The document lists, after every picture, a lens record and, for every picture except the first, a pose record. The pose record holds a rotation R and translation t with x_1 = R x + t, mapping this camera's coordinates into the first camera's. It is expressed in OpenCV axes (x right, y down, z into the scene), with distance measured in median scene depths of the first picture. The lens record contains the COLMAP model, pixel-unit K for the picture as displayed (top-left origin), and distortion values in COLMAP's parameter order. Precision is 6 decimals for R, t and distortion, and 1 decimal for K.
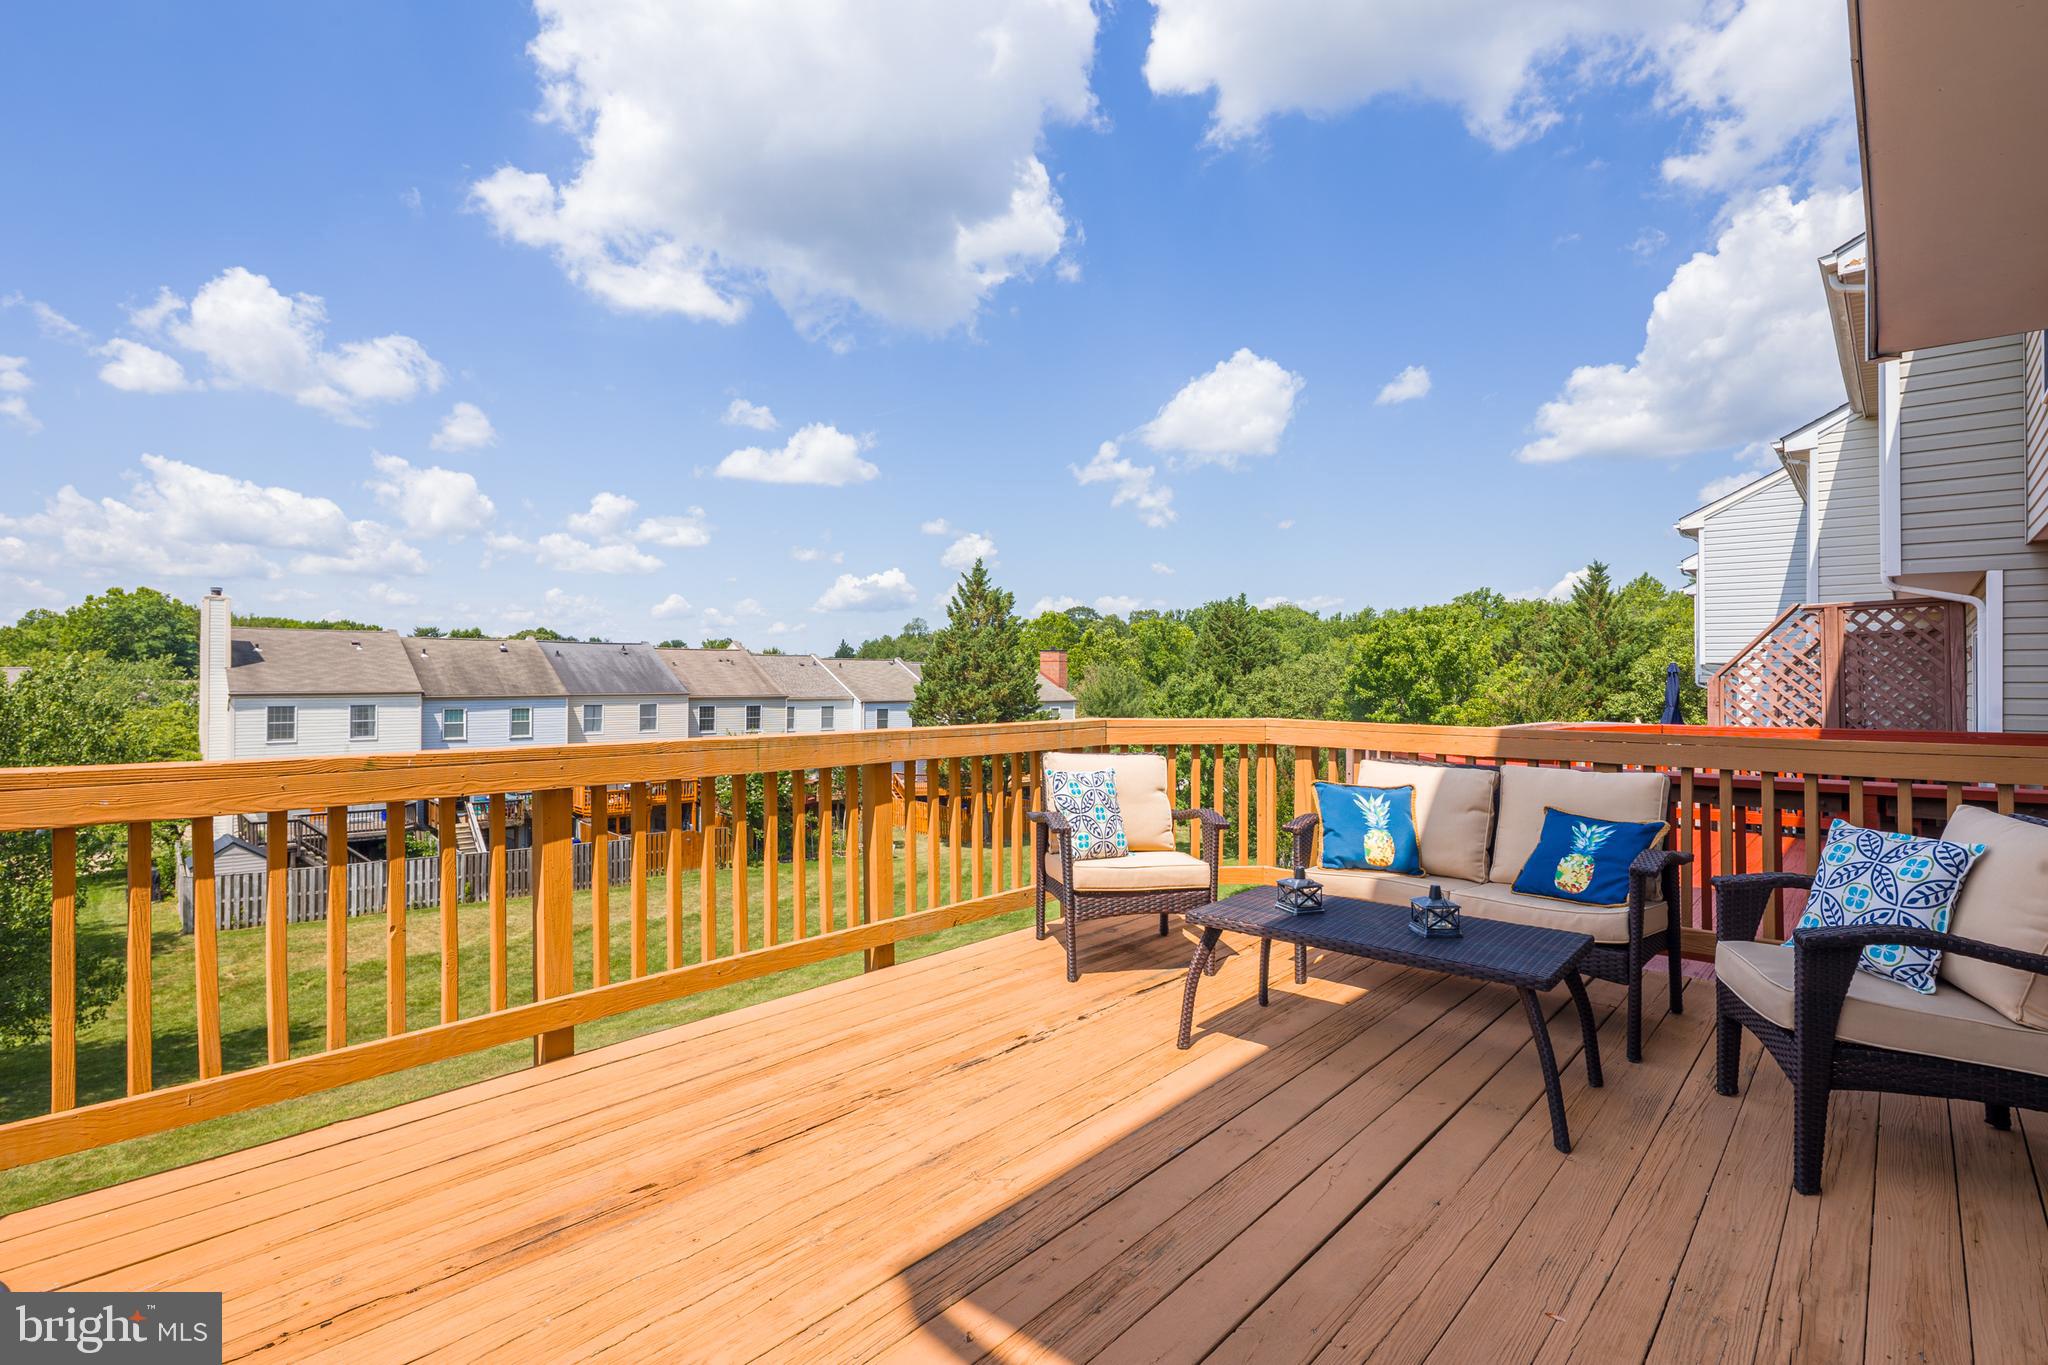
lens RADIAL K [[998.2, 0, 1018.5], [0, 998.2, 667.6], [0, 0, 1]] dist [0.002211, -0.003694]
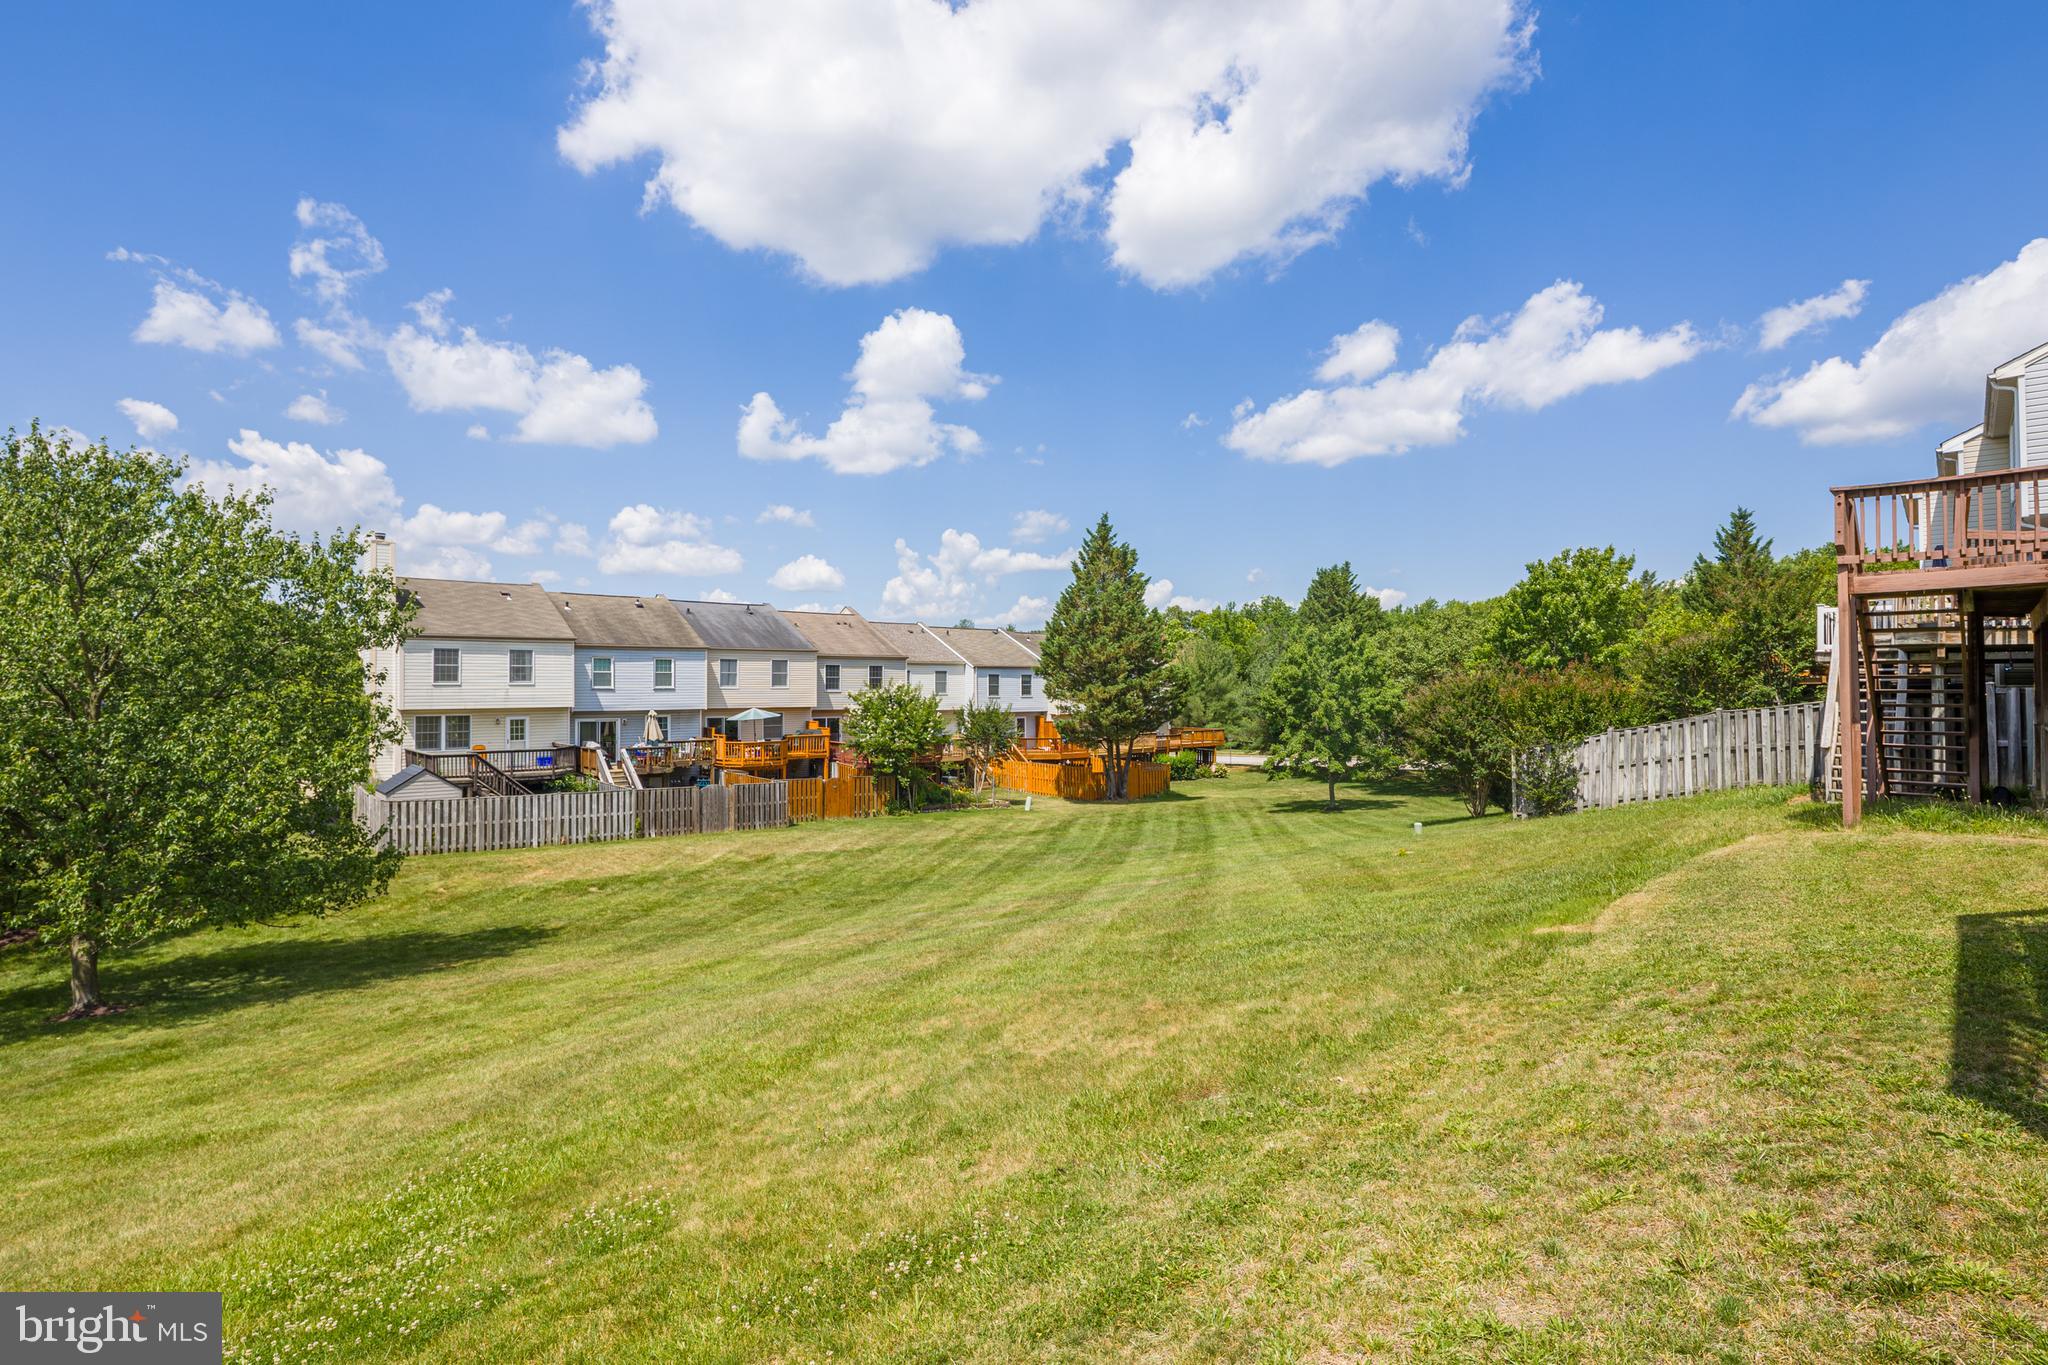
lens RADIAL K [[998.2, 0, 1025.5], [0, 998.2, 677.3], [0, 0, 1]] dist [0.002211, -0.003694]
pose [[0.999558, -0.007073, -0.028879, -0.099893], [0.007116, 0.999974, 0.001388, 0.056601], [0.028869, -0.001593, 0.999582, 0.005931]]
